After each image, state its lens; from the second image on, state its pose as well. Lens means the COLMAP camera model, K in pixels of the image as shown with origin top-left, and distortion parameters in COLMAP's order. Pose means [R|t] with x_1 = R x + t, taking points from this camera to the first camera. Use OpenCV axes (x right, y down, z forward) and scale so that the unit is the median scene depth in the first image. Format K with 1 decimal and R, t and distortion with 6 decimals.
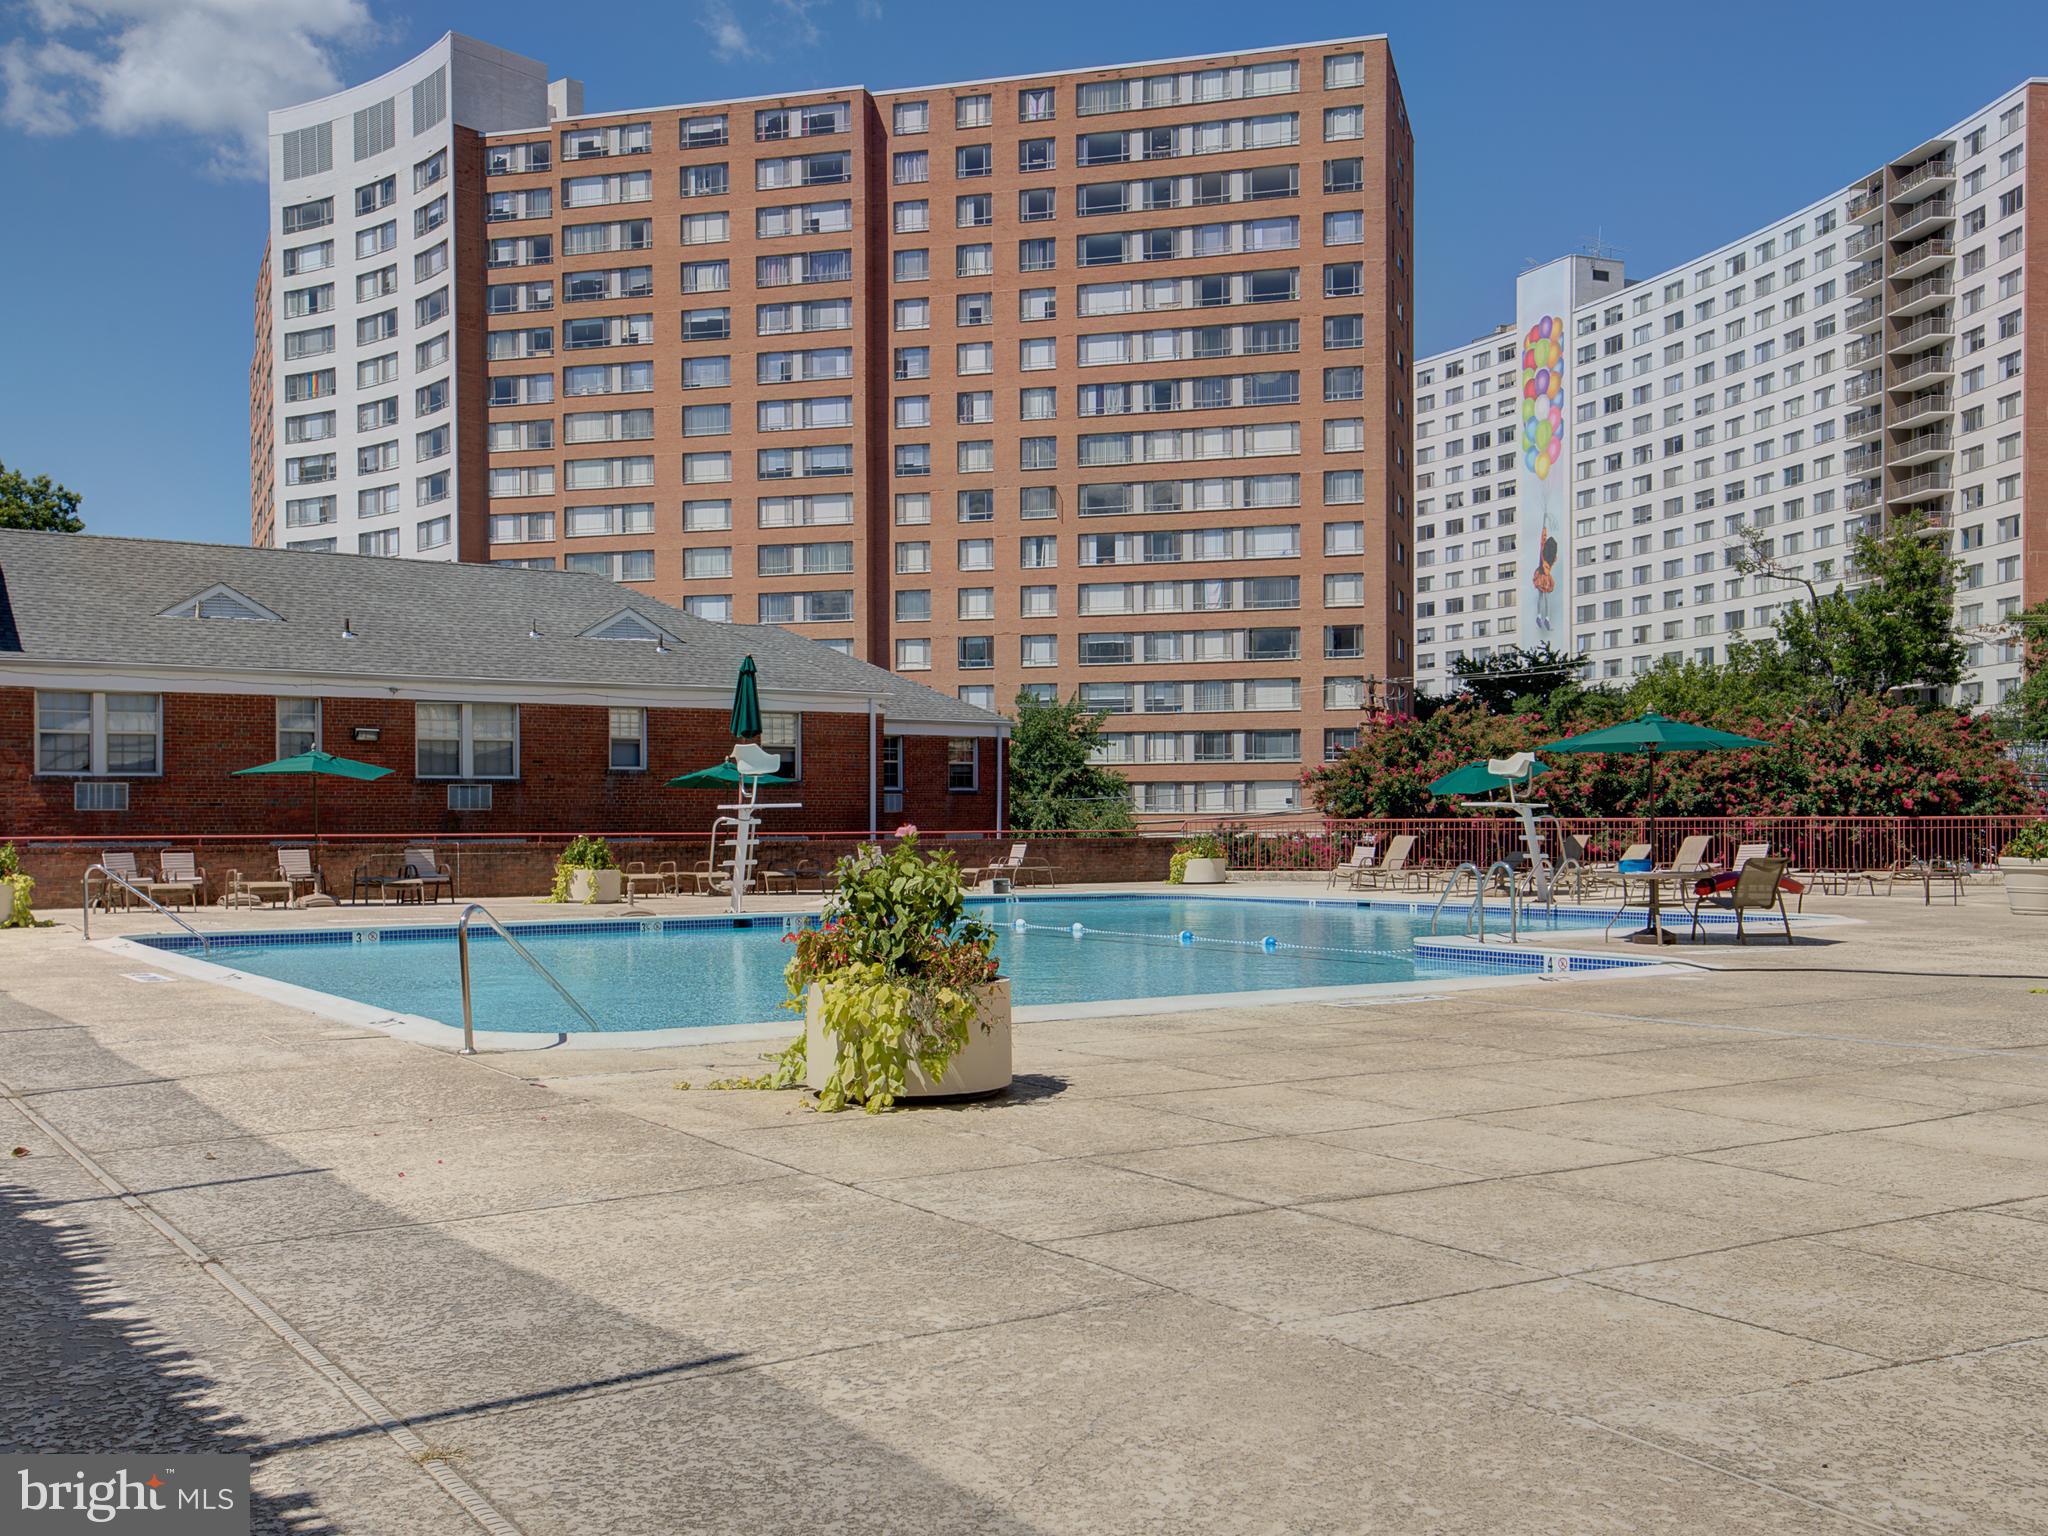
lens RADIAL K [[2012.7, 0, 1012.6], [0, 2012.7, 861.5], [0, 0, 1]] dist [0.008527, 0.009778]
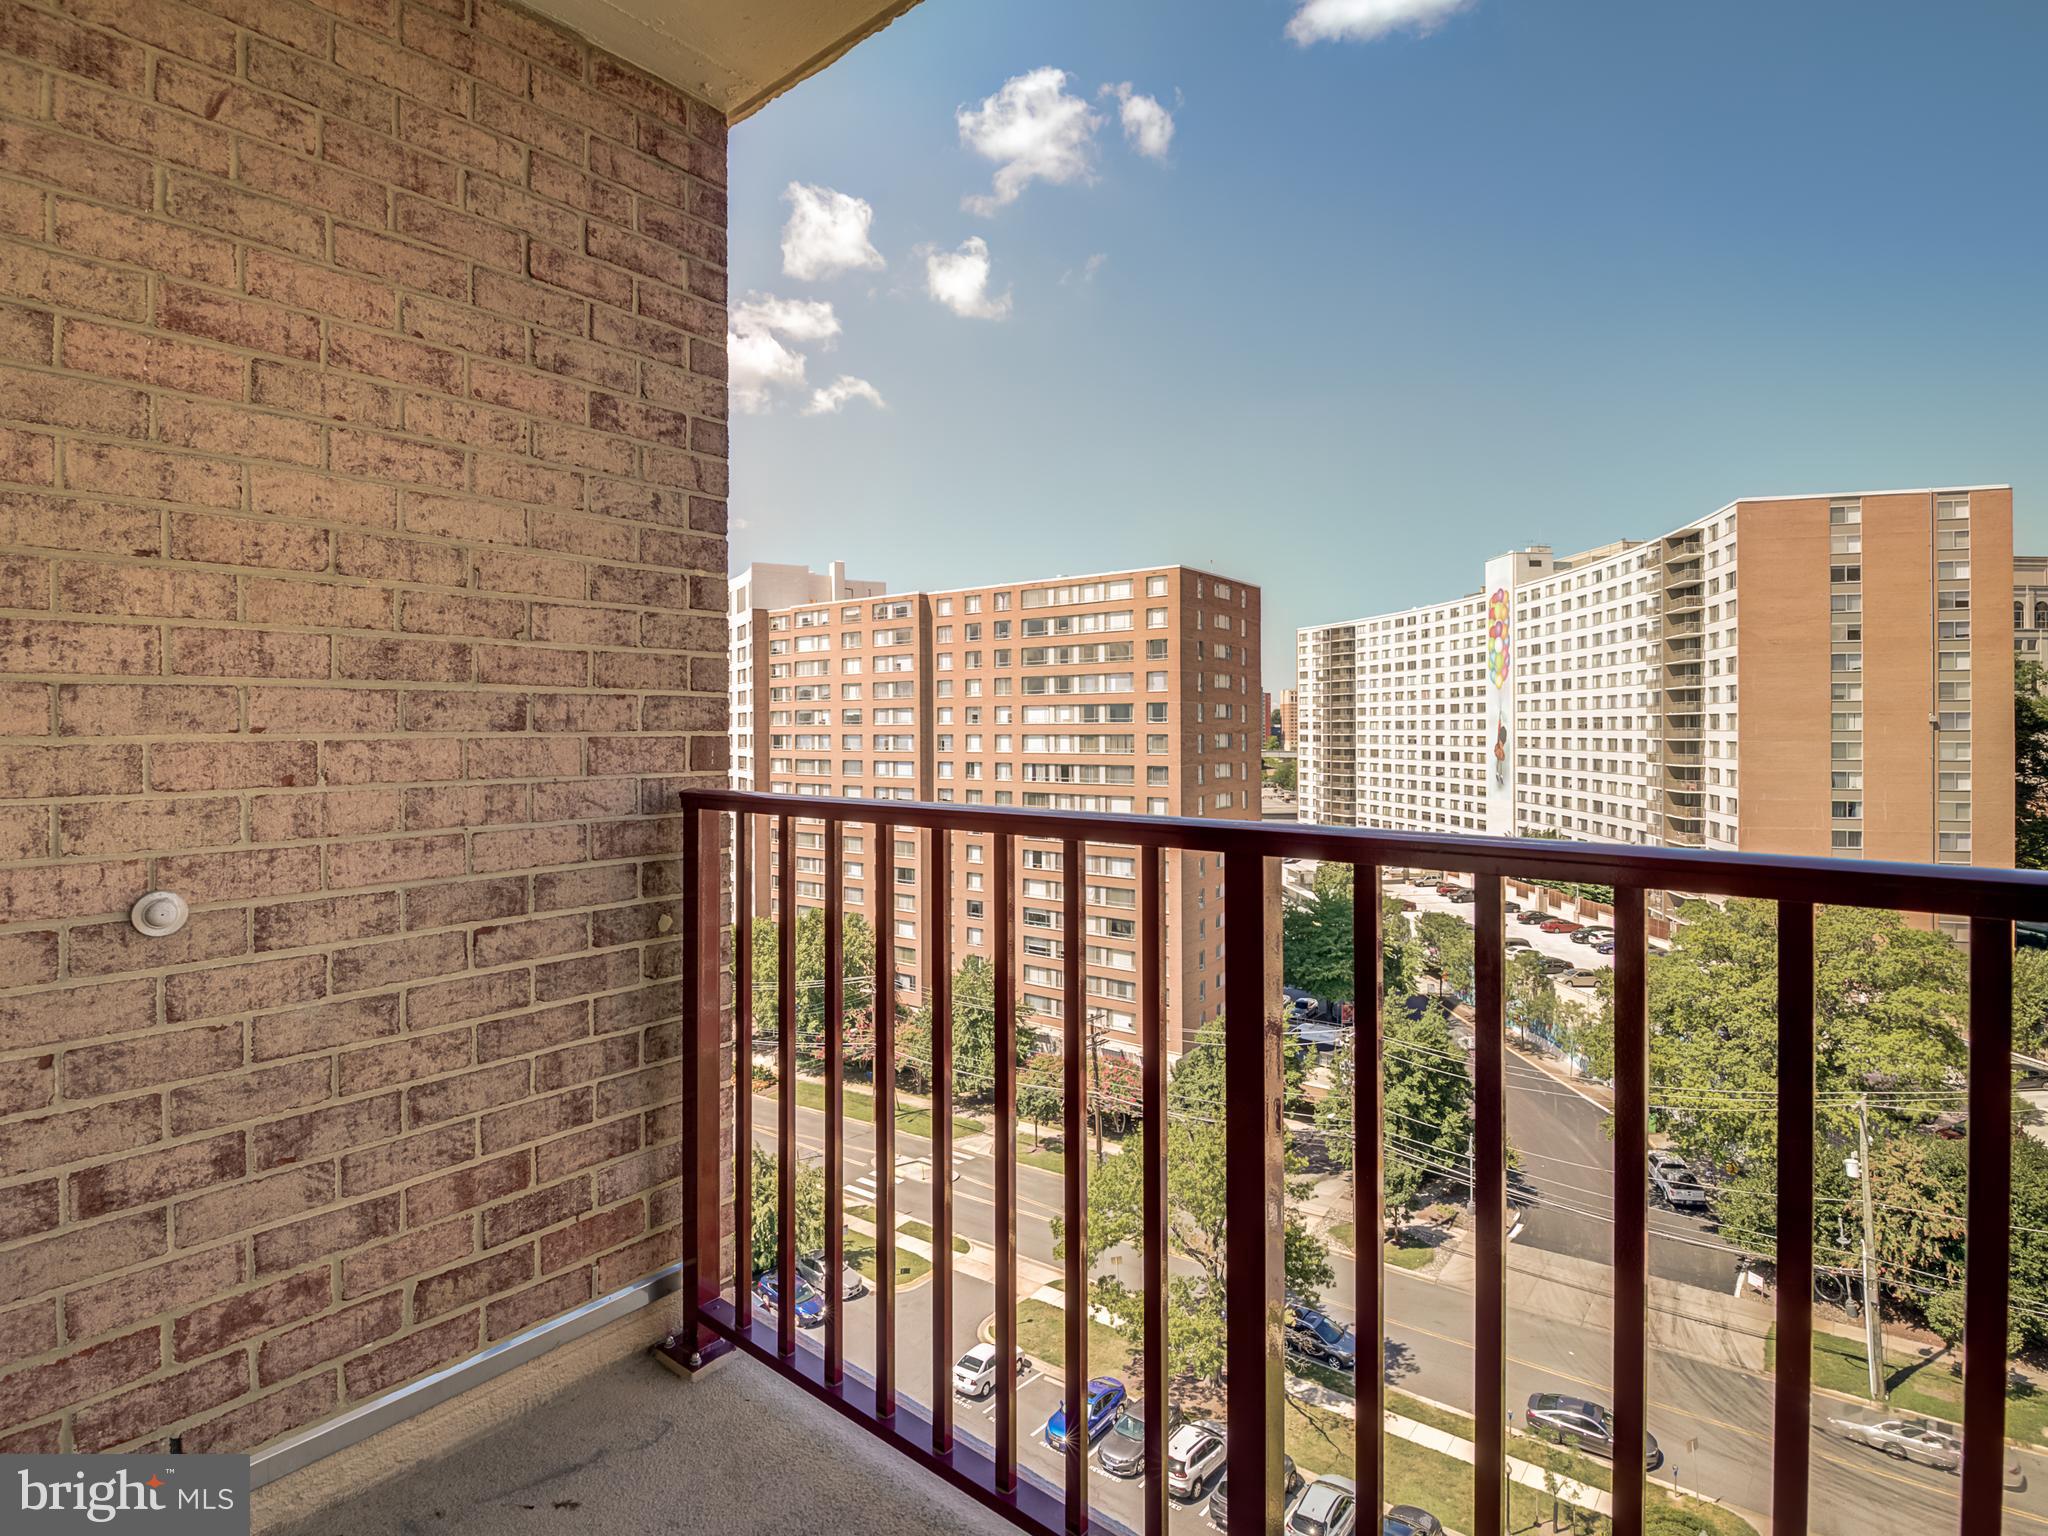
lens RADIAL K [[1015.4, 0, 1001.4], [0, 1015.4, 733.5], [0, 0, 1]] dist [-0.002260, -0.016433]
pose [[0.932323, 0.000148, -0.361627, 0.311243], [-0.005838, 0.999876, -0.014641, -0.235543], [0.361580, 0.015762, 0.932208, 0.173141]]
